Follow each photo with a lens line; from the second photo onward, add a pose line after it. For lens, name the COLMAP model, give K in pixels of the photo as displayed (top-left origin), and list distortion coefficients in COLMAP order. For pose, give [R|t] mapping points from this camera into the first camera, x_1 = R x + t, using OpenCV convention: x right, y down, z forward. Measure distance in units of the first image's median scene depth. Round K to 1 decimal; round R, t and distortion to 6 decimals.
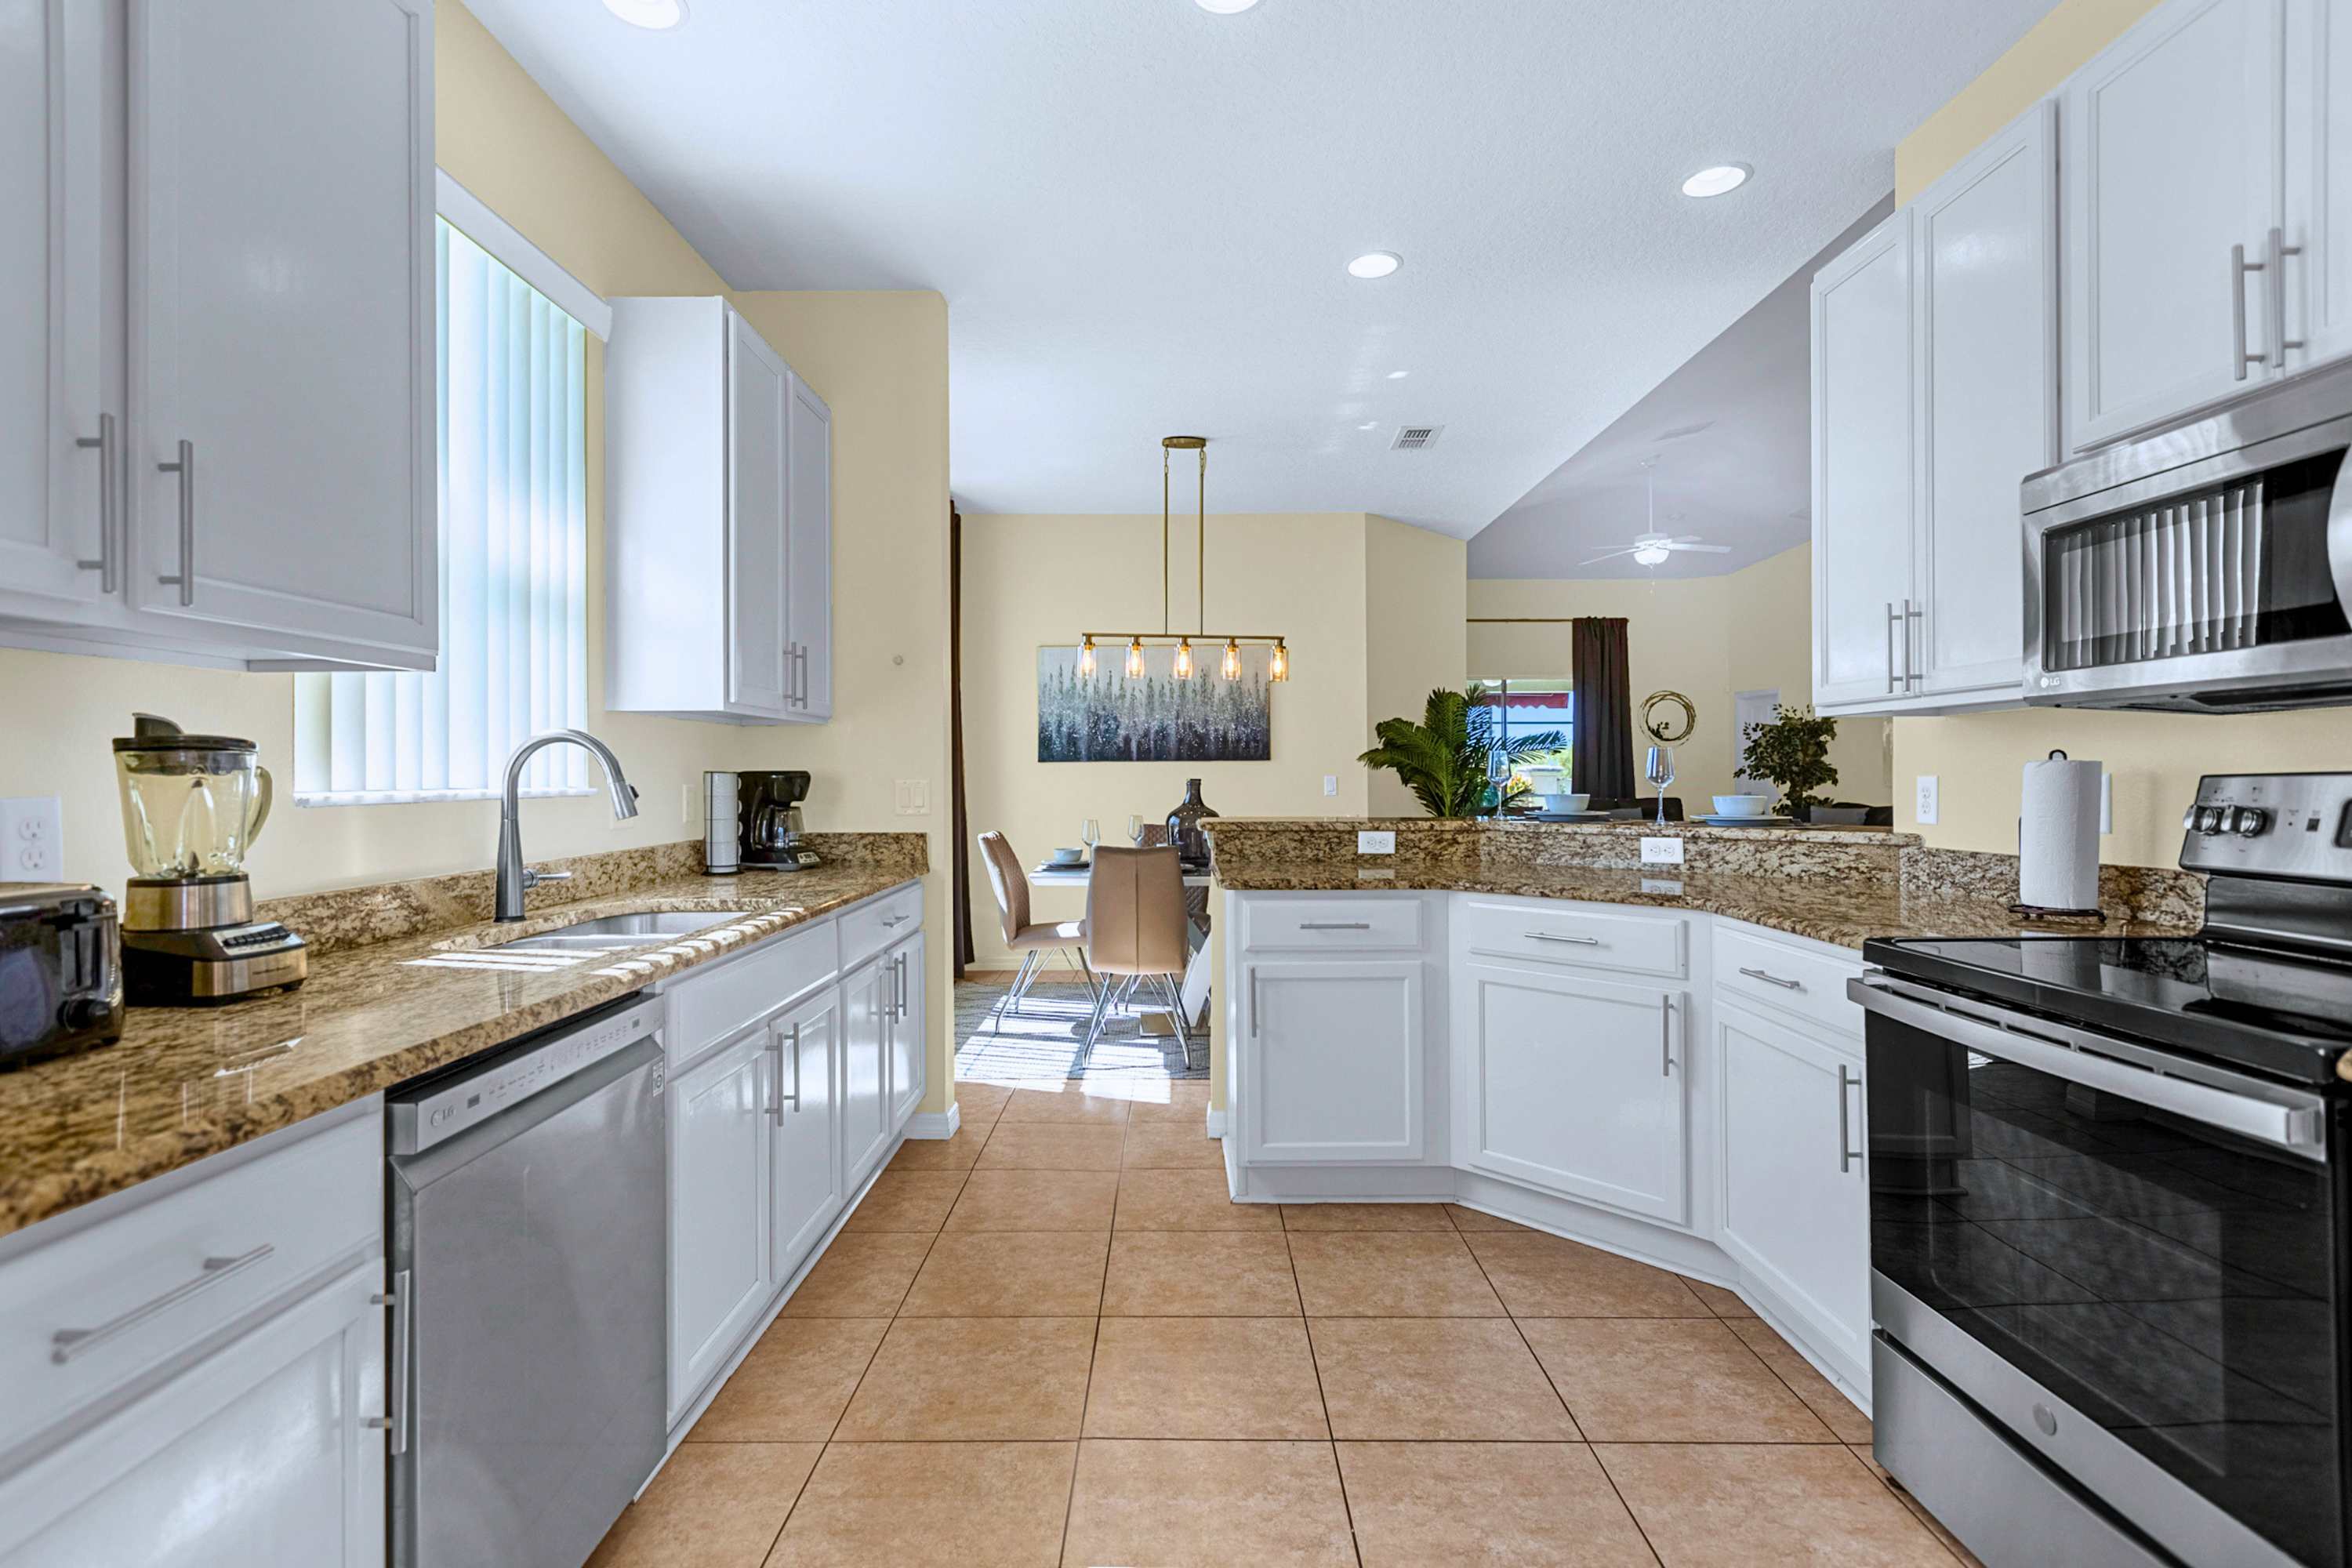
lens RADIAL K [[1096.8, 0, 1174.7], [0, 1096.8, 770.1], [0, 0, 1]] dist [0.009038, -0.001558]
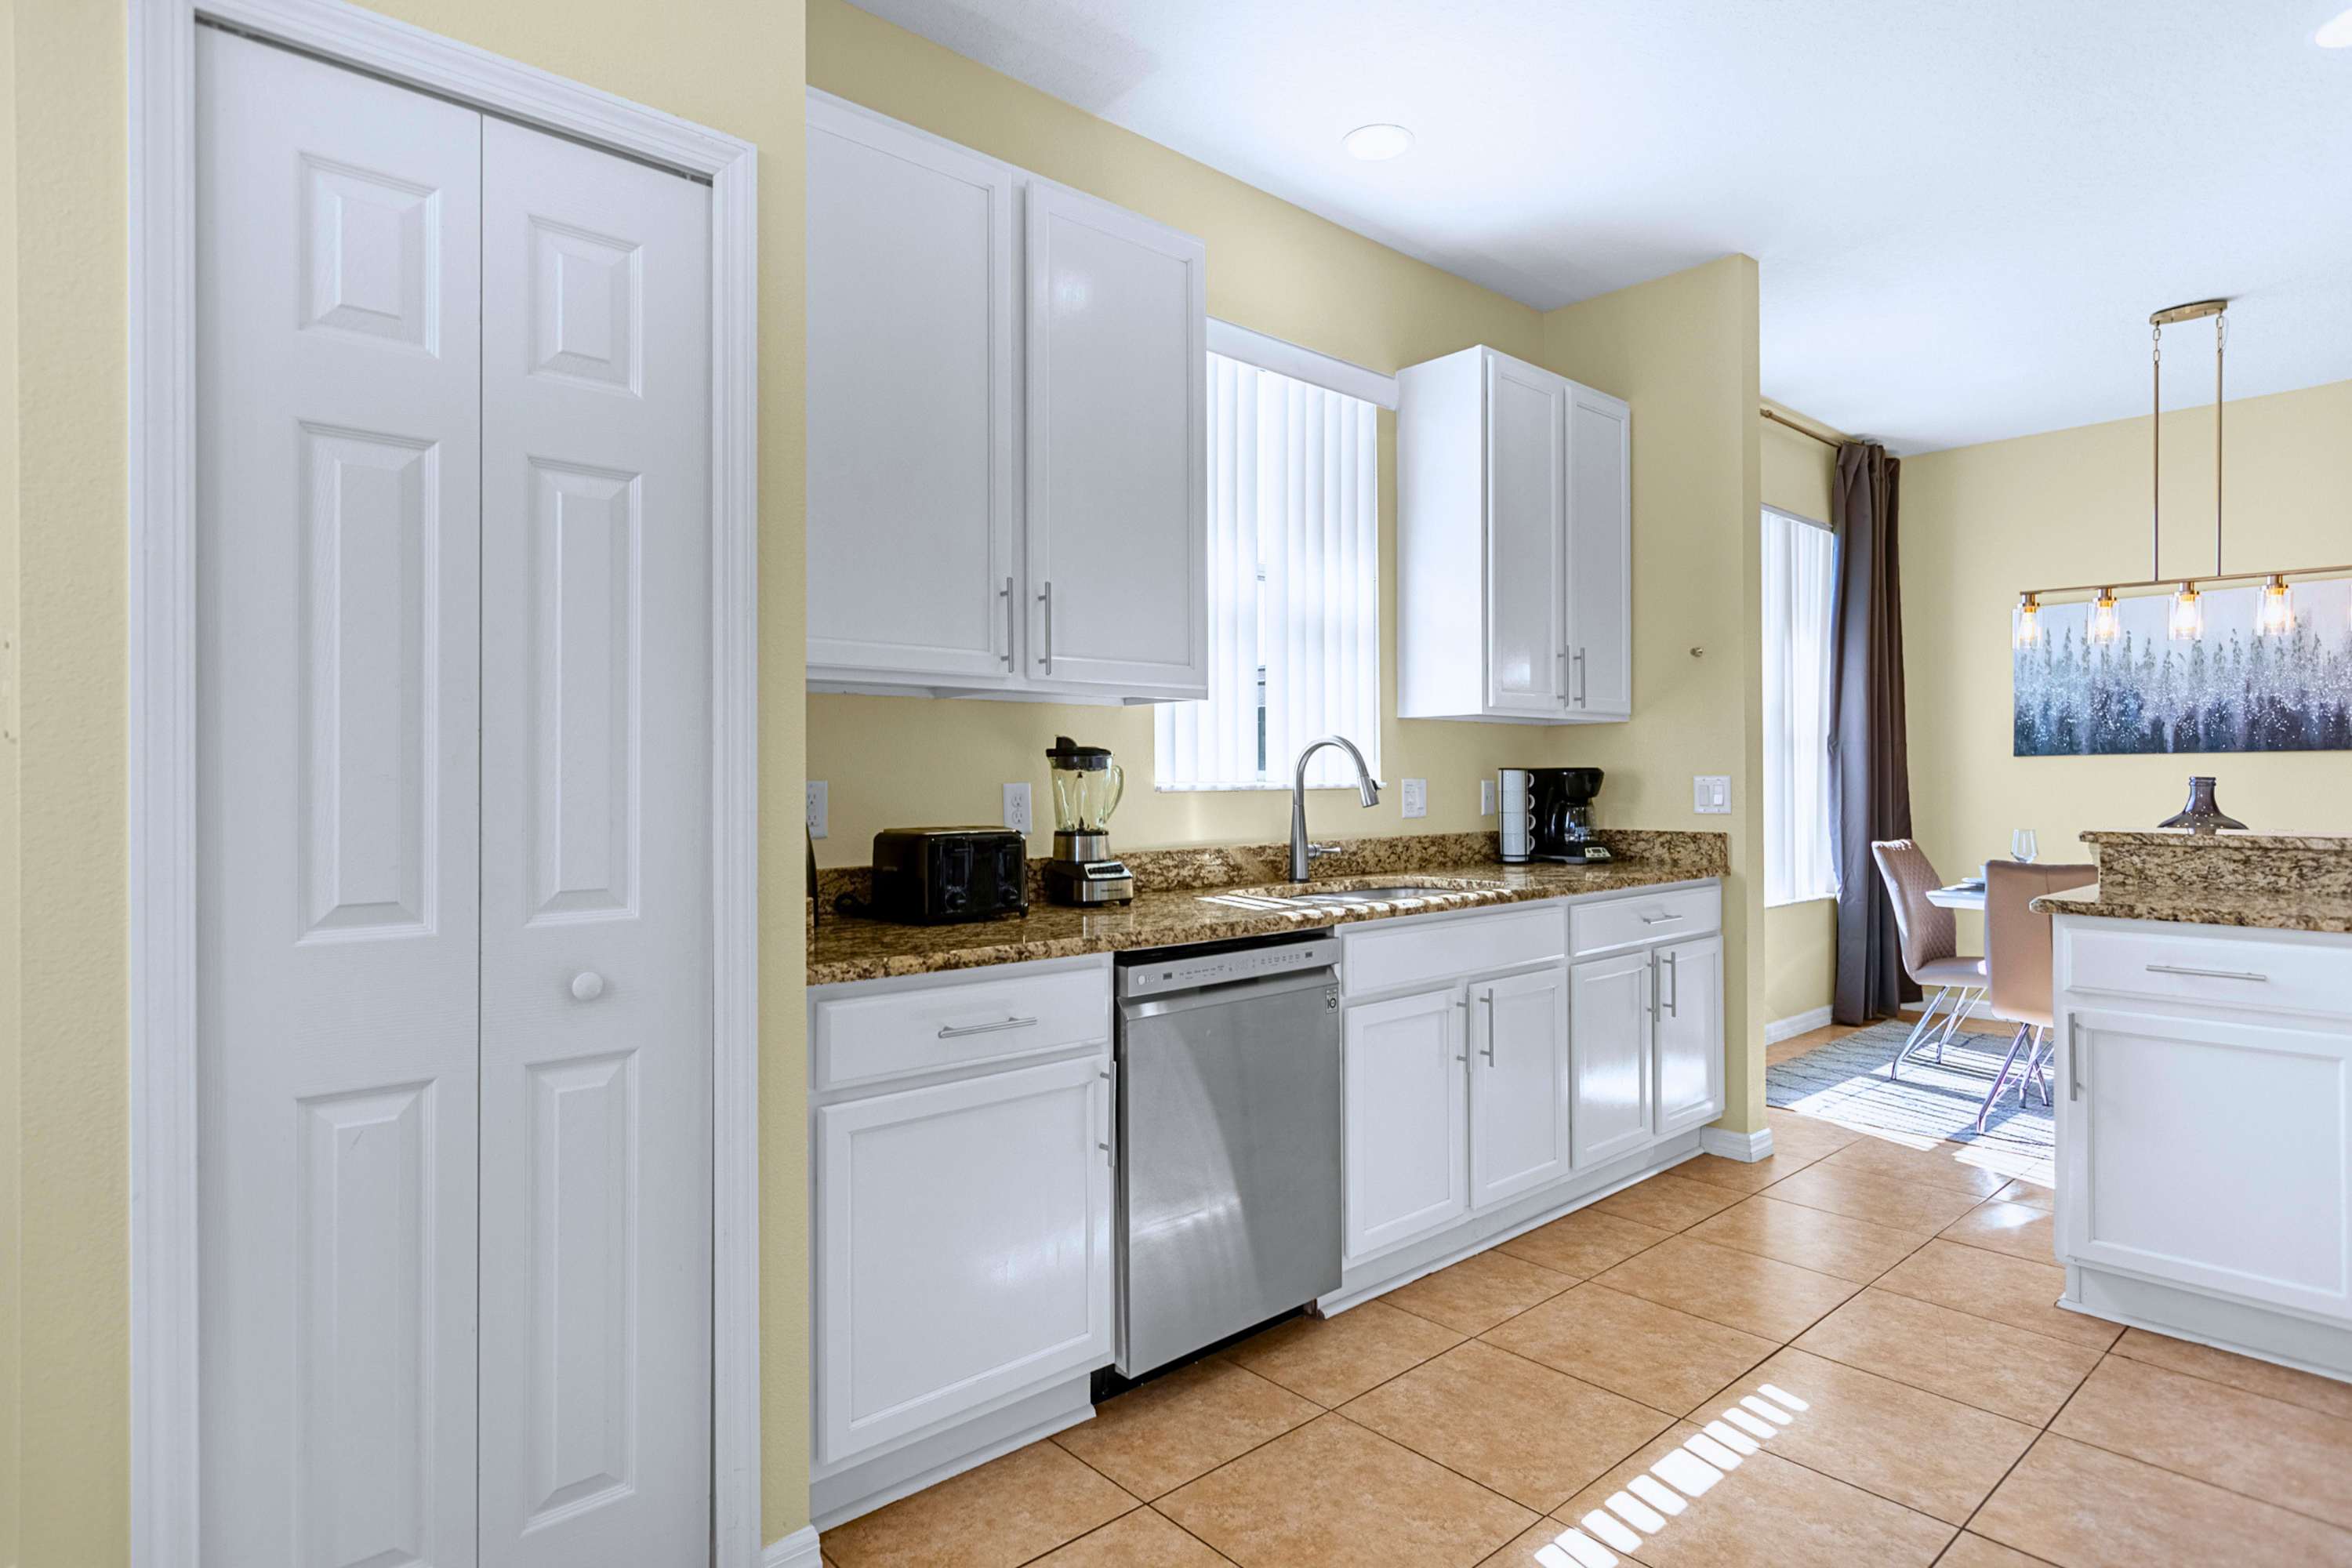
lens RADIAL K [[1255.2, 0, 1176.7], [0, 1255.2, 782.6], [0, 0, 1]] dist [-0.004967, -0.001529]
pose [[0.667761, 0.003323, -0.744369, 0.331569], [0.003995, 0.999960, 0.008049, 0.004229], [0.744365, -0.008349, 0.667720, -0.087336]]
